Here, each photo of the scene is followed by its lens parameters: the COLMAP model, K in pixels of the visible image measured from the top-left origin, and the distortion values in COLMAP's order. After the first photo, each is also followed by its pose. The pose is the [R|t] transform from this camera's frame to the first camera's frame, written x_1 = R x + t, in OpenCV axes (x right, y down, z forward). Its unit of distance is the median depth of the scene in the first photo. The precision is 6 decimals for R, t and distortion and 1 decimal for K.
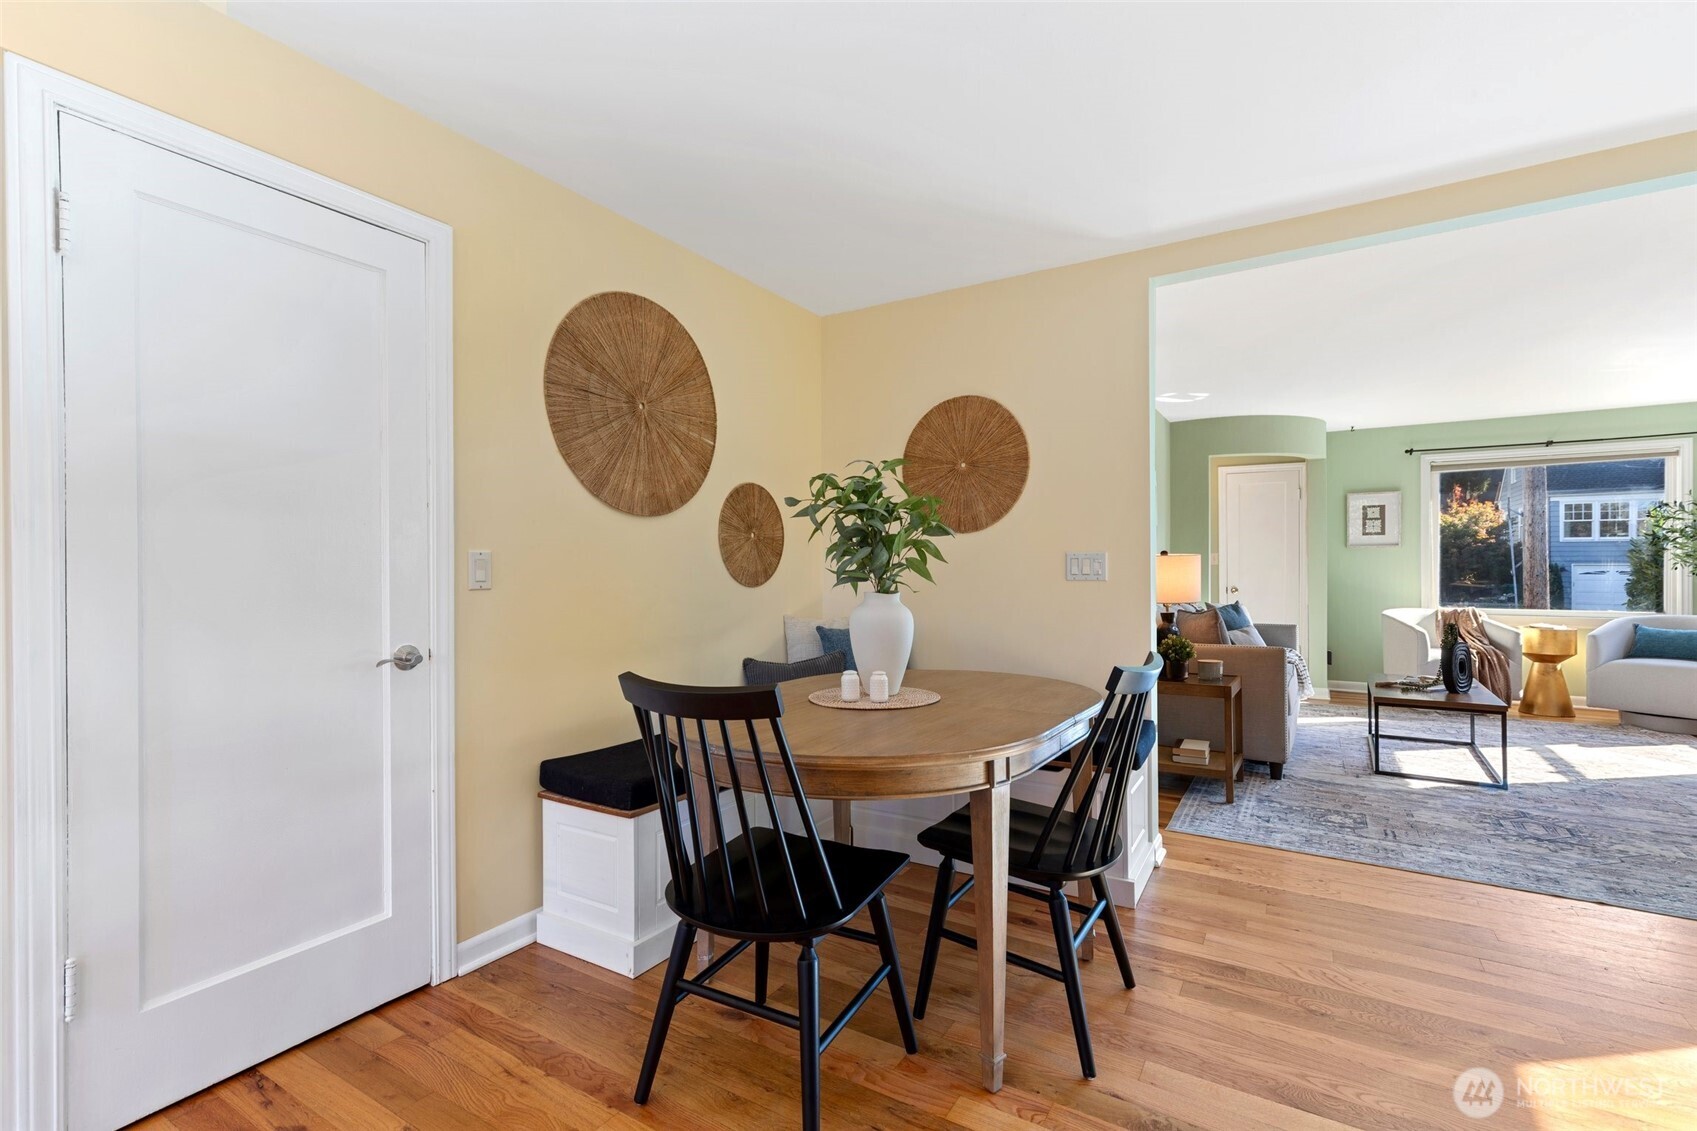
lens RADIAL K [[760.4, 0, 847.6], [0, 760.4, 570.4], [0, 0, 1]] dist [0.010692, -0.001172]
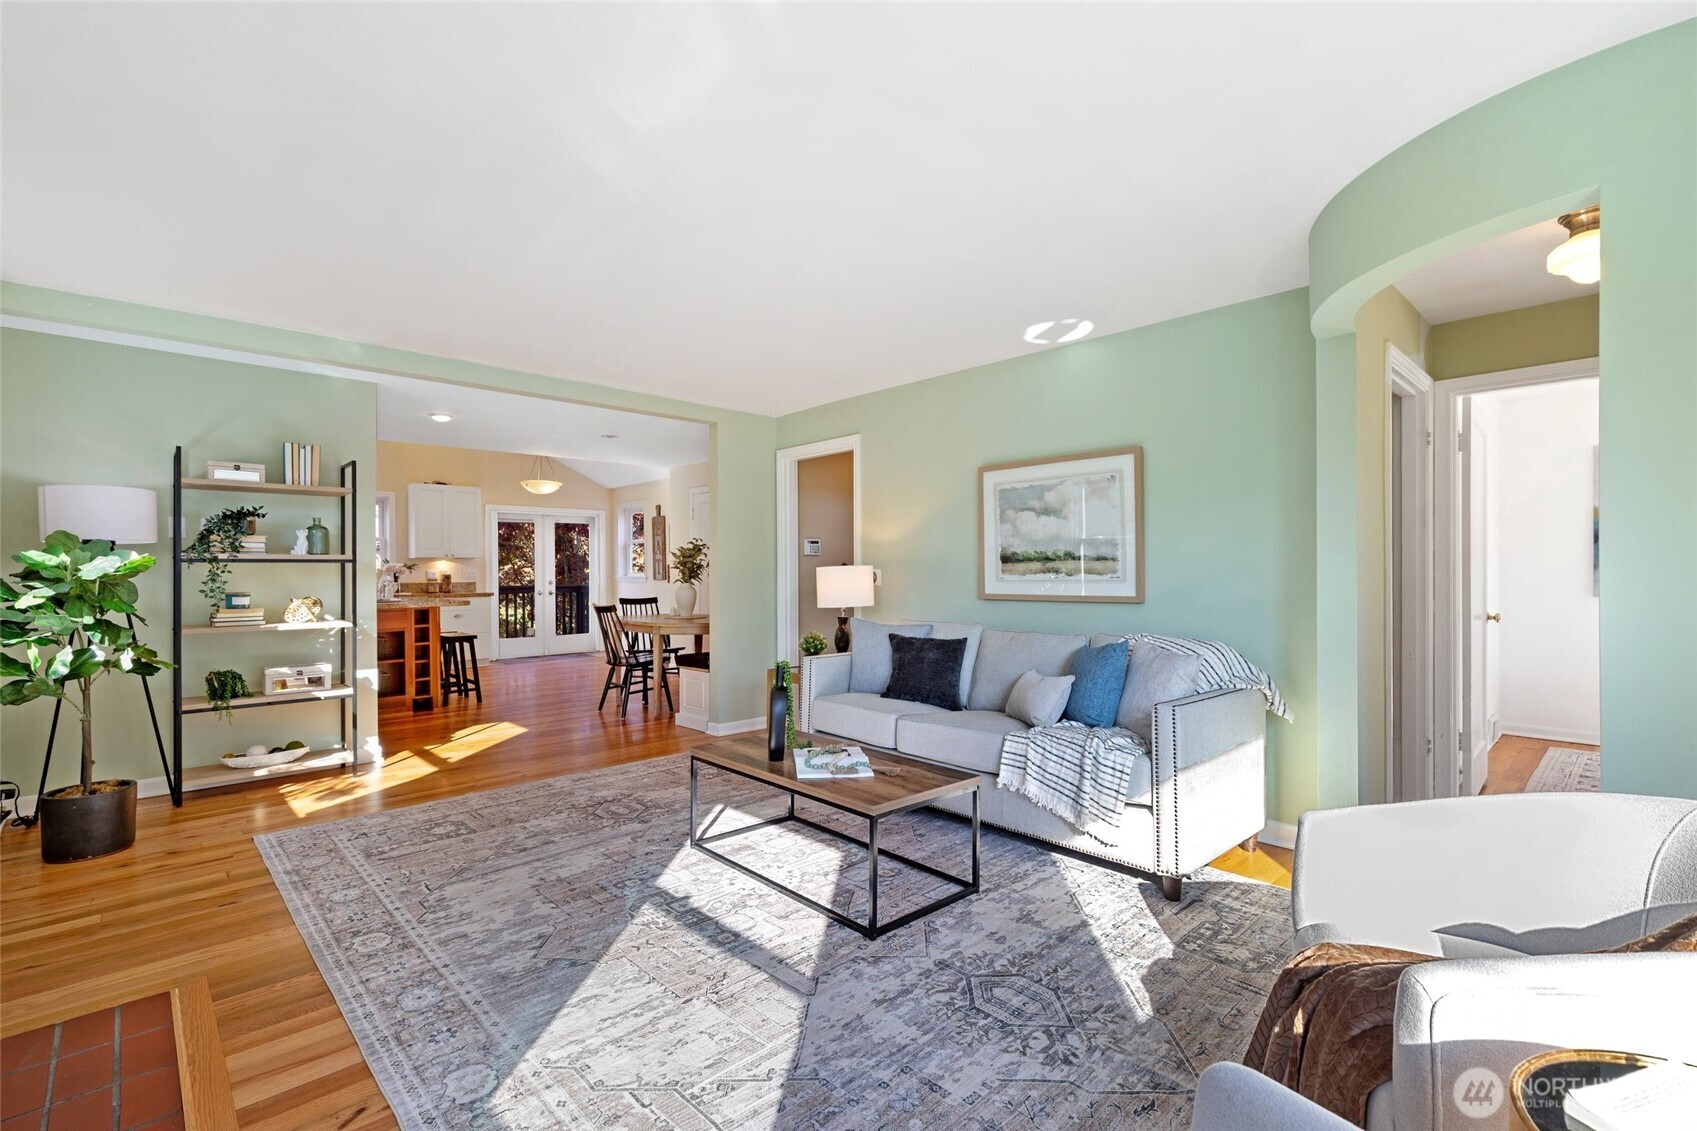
lens RADIAL K [[760.4, 0, 851.4], [0, 760.4, 569.1], [0, 0, 1]] dist [0.010692, -0.001172]
pose [[-0.254274, 0.003923, -0.967124, 2.000847], [0.001329, 0.999992, 0.003707, -0.028022], [0.967131, -0.000343, -0.254278, 1.704235]]
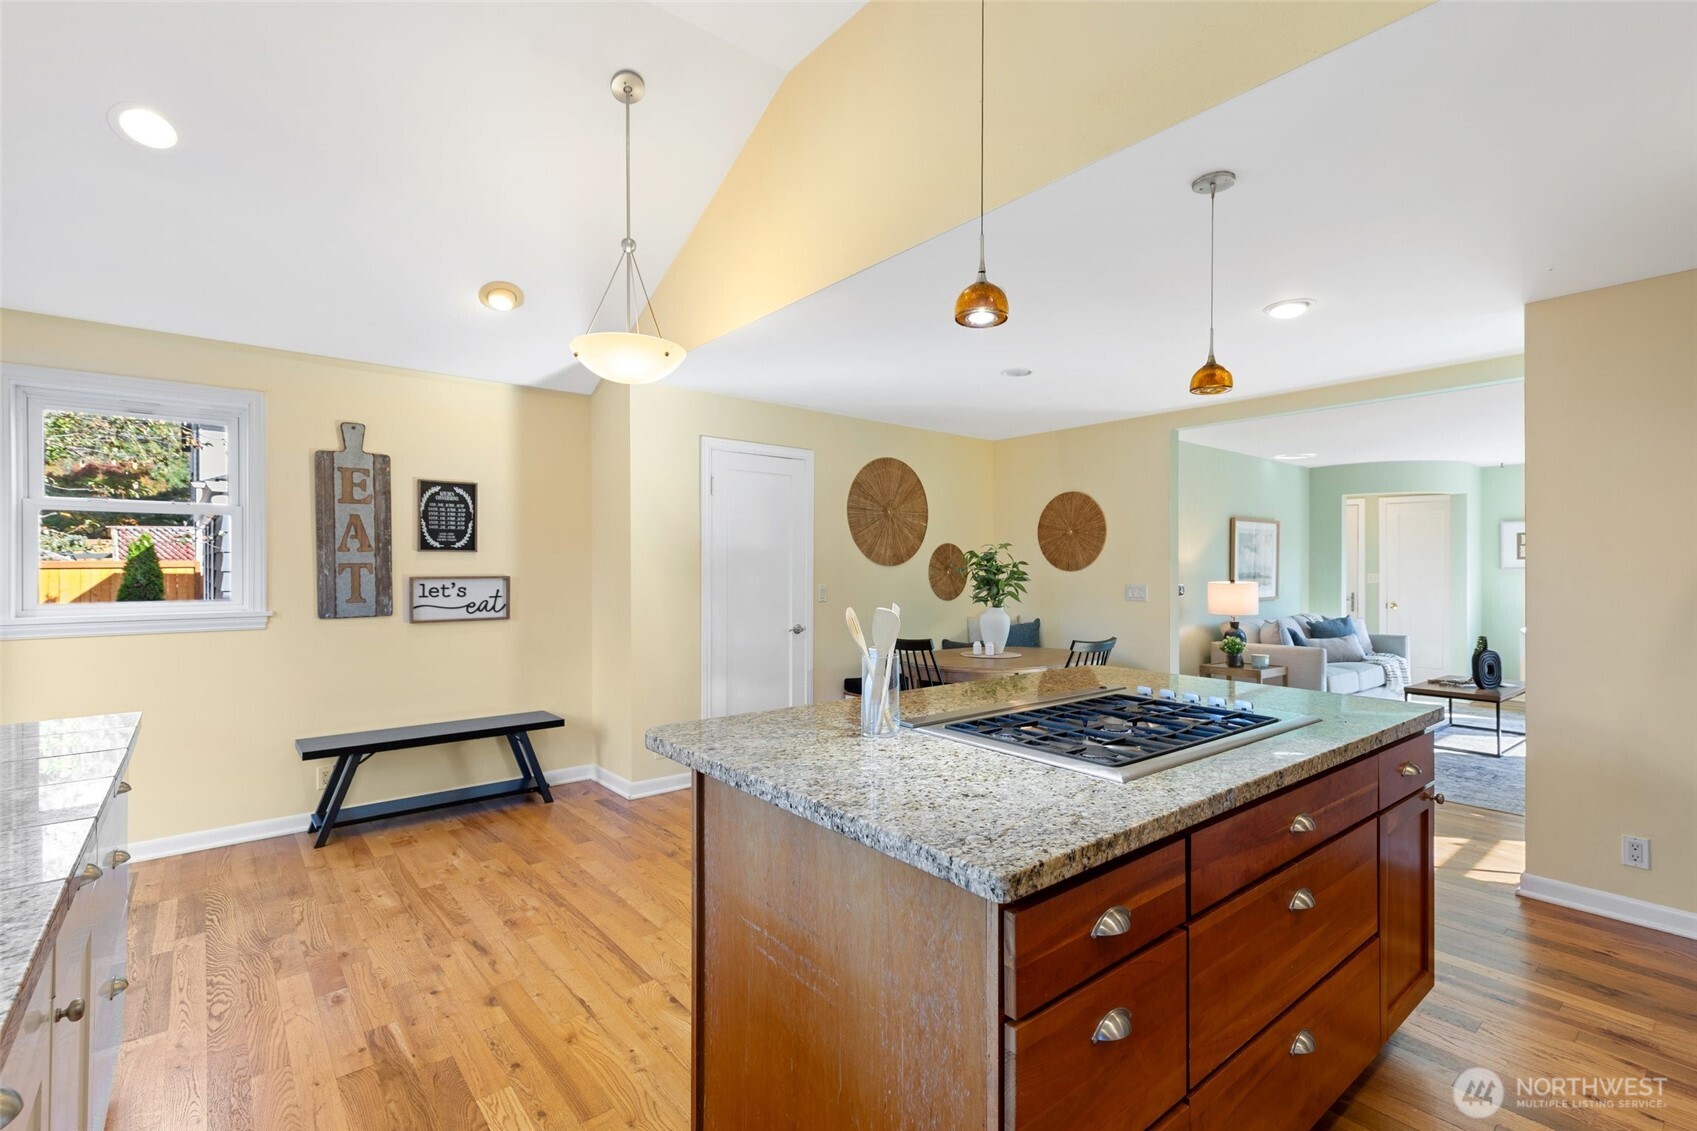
lens RADIAL K [[760.4, 0, 834.8], [0, 760.4, 567.3], [0, 0, 1]] dist [0.010692, -0.001172]
pose [[0.942820, 0.004299, -0.333273, 0.236895], [-0.006173, 0.999971, -0.004562, -0.050214], [0.333244, 0.006359, 0.942819, -0.848106]]
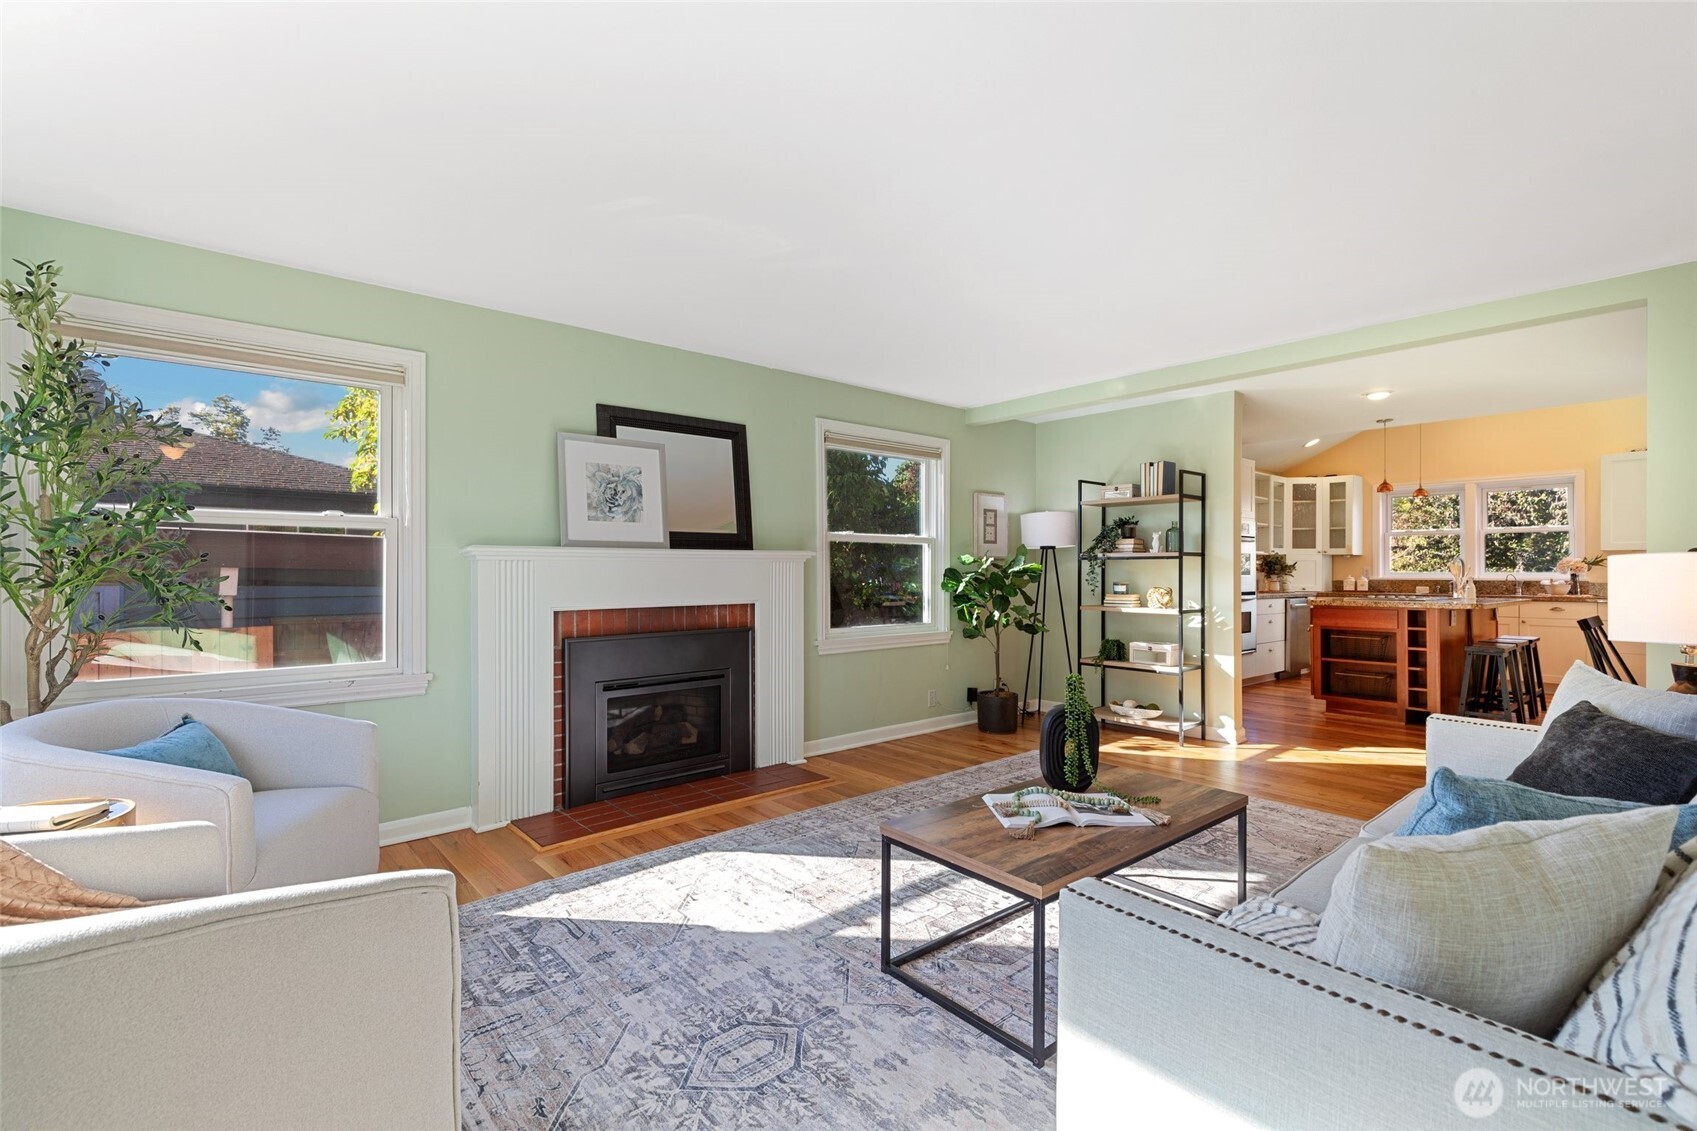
lens RADIAL K [[760.4, 0, 846.8], [0, 760.4, 571.1], [0, 0, 1]] dist [0.010692, -0.001172]
pose [[-0.953908, 0.001615, 0.300095, 1.069853], [0.003490, 0.999978, 0.005713, -0.022350], [-0.300079, 0.006497, -0.953892, 2.206991]]
